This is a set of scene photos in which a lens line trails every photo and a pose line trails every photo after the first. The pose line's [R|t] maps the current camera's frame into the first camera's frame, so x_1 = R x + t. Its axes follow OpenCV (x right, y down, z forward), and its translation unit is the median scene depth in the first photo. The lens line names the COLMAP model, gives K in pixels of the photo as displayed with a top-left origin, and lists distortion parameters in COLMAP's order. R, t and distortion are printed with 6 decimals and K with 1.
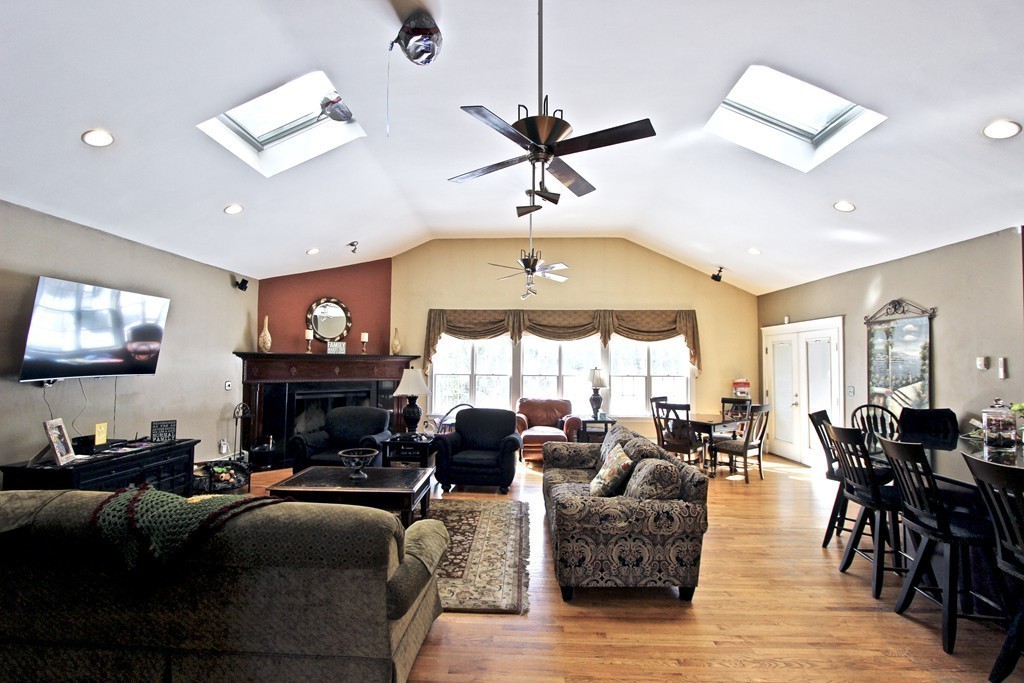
lens RADIAL K [[473.4, 0, 509.8], [0, 473.4, 341.3], [0, 0, 1]] dist [-0.013193, 0.000486]
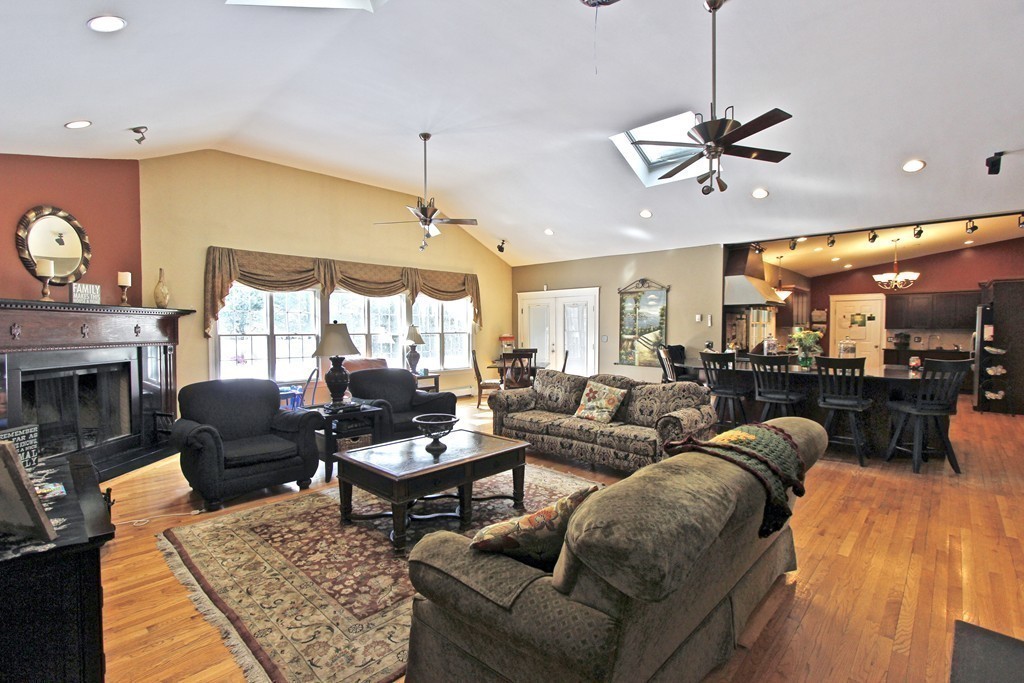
lens RADIAL K [[473.4, 0, 509.8], [0, 473.4, 341.3], [0, 0, 1]] dist [-0.013193, 0.000486]
pose [[0.664016, -0.030365, 0.747101, -0.503196], [-0.026489, 0.997593, 0.064089, 0.023579], [-0.747249, -0.062346, 0.661613, 0.207994]]
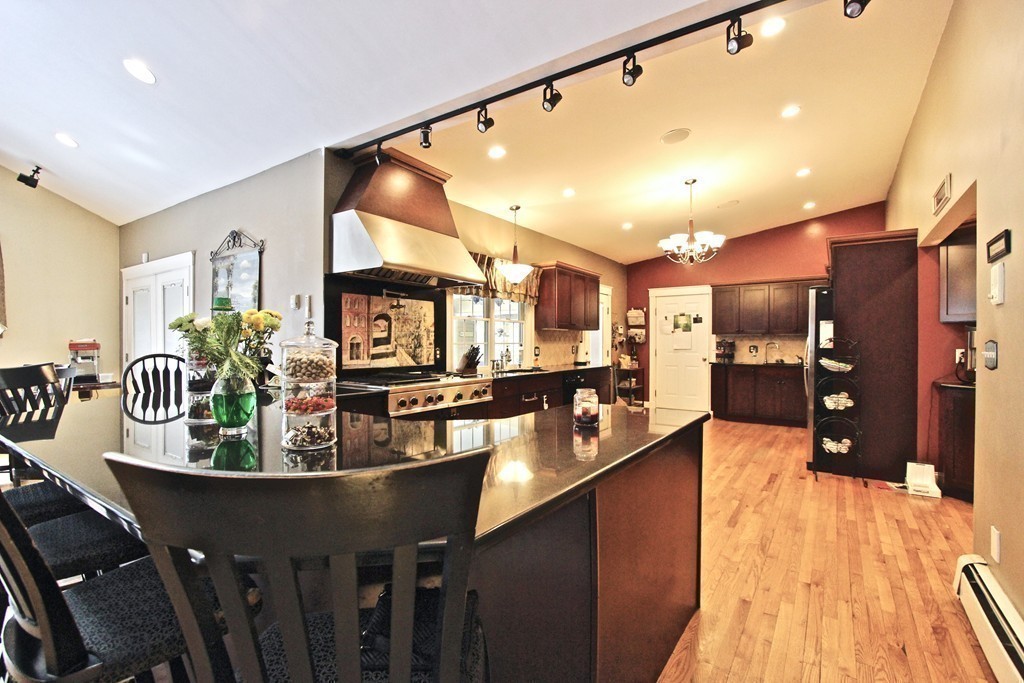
lens RADIAL K [[473.4, 0, 509.8], [0, 473.4, 341.3], [0, 0, 1]] dist [-0.013193, 0.000486]
pose [[0.546575, -0.005556, 0.837392, 0.299196], [-0.034651, 0.998971, 0.029246, 0.049380], [-0.836693, -0.045001, 0.545820, 0.105303]]
